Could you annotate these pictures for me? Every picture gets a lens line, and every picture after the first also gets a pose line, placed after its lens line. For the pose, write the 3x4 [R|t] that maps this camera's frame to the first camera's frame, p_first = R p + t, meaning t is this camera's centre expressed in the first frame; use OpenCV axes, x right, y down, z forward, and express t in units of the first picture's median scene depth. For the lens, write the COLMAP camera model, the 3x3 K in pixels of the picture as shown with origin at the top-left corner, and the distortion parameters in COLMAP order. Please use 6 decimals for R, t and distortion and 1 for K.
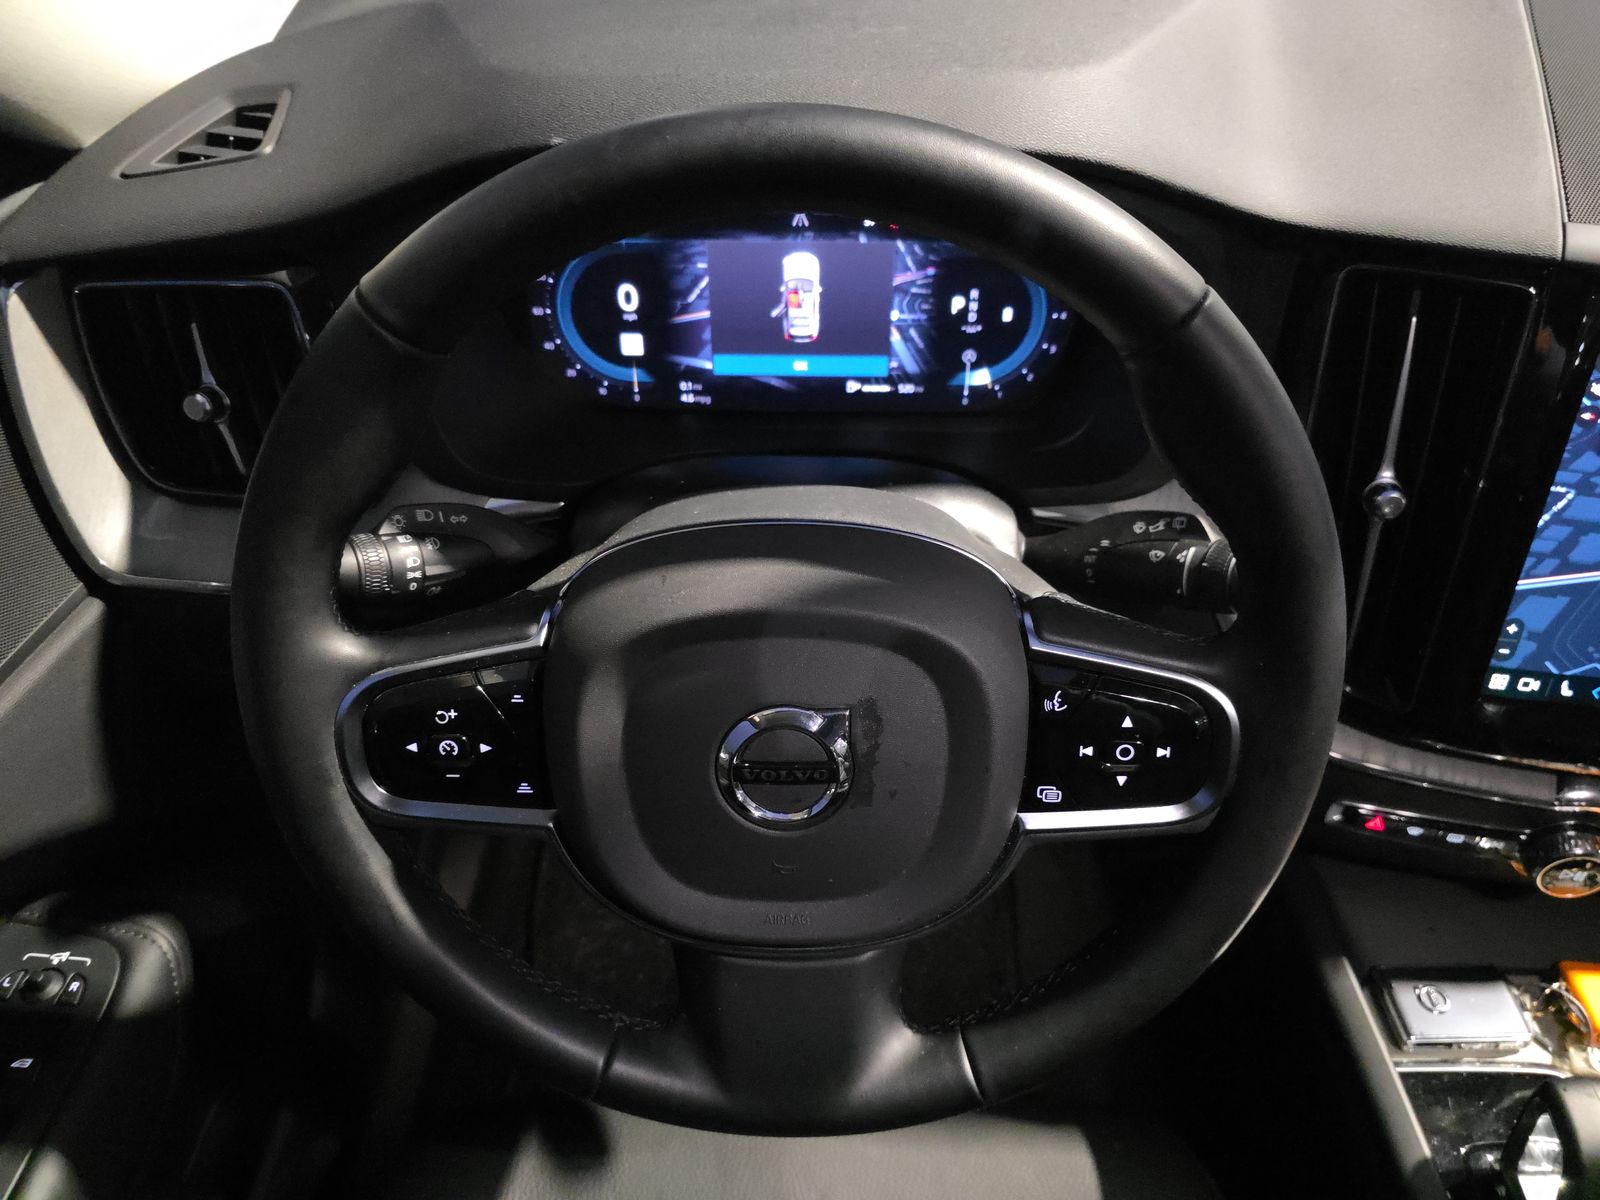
lens RADIAL K [[1064.8, 0, 810.1], [0, 1064.8, 603.4], [0, 0, 1]] dist [0.038470, -0.031948]
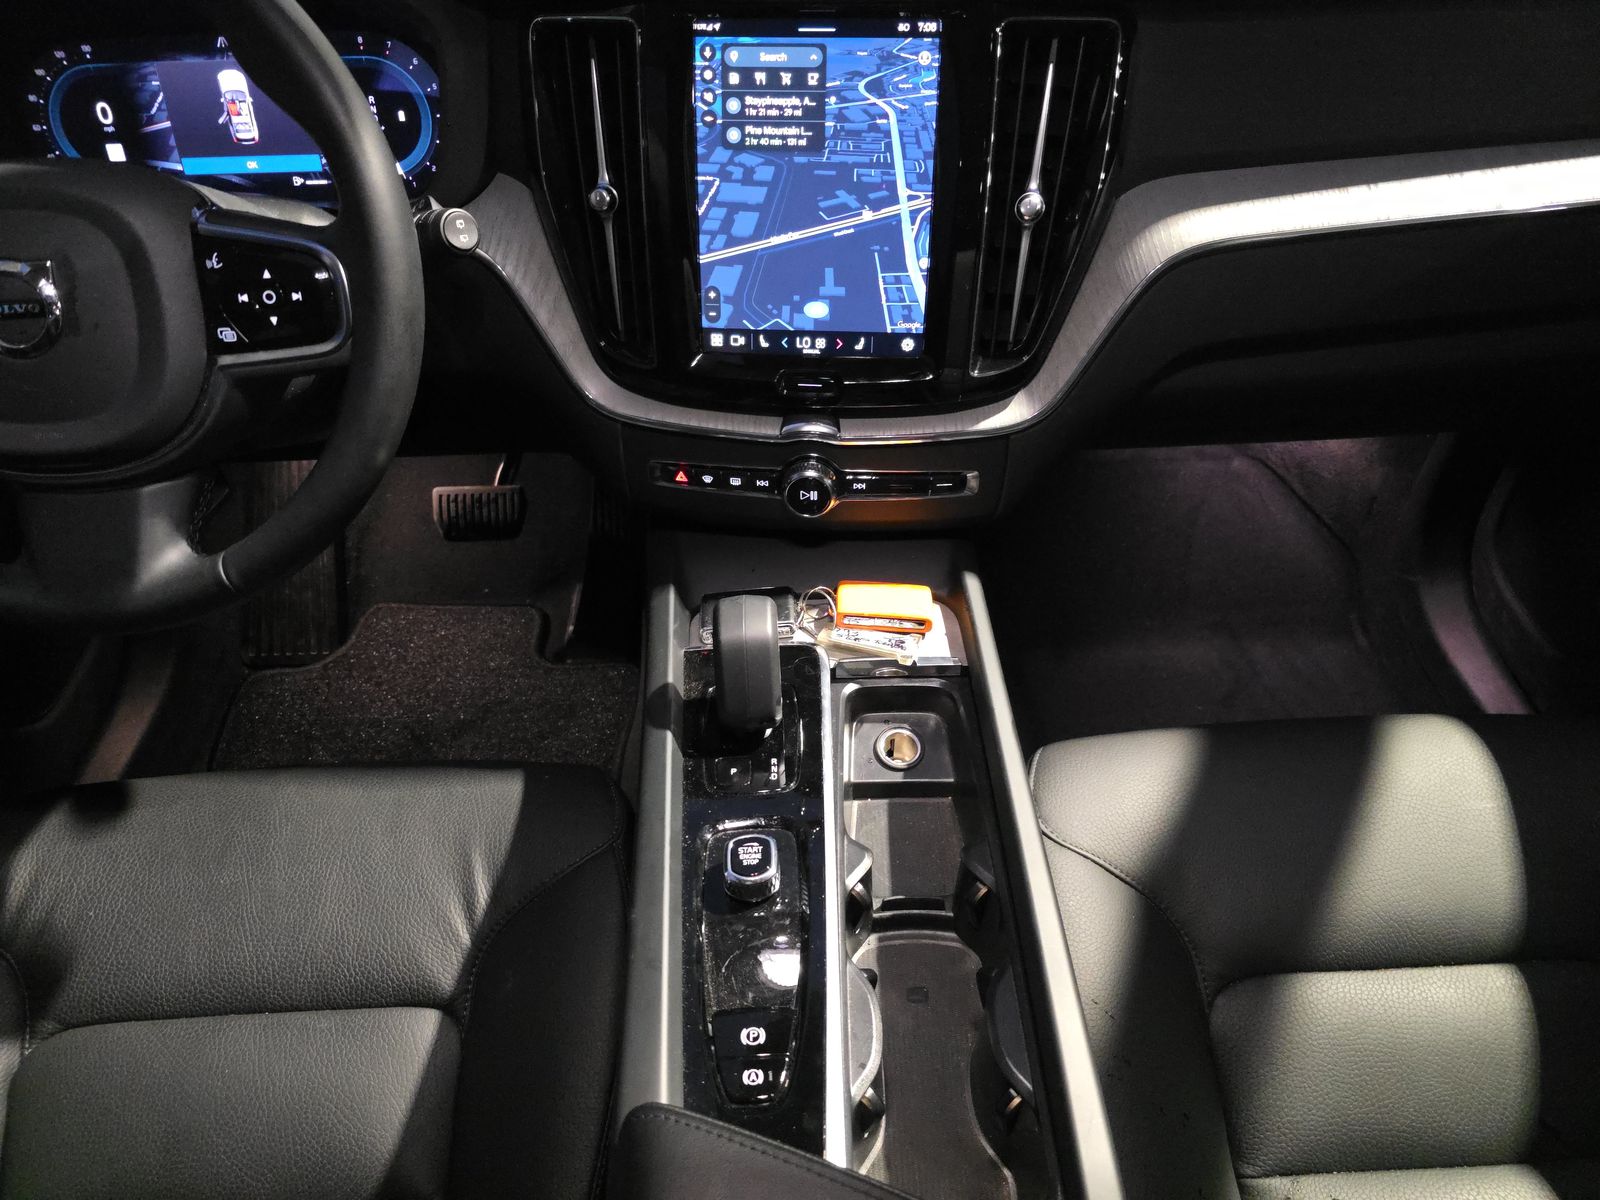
lens RADIAL K [[1064.8, 0, 807.8], [0, 1064.8, 615.7], [0, 0, 1]] dist [0.038470, -0.031948]
pose [[0.998209, -0.050770, 0.031642, 0.603285], [0.052552, 0.996914, -0.058310, 0.437613], [-0.028584, 0.059869, 0.997797, -0.282138]]
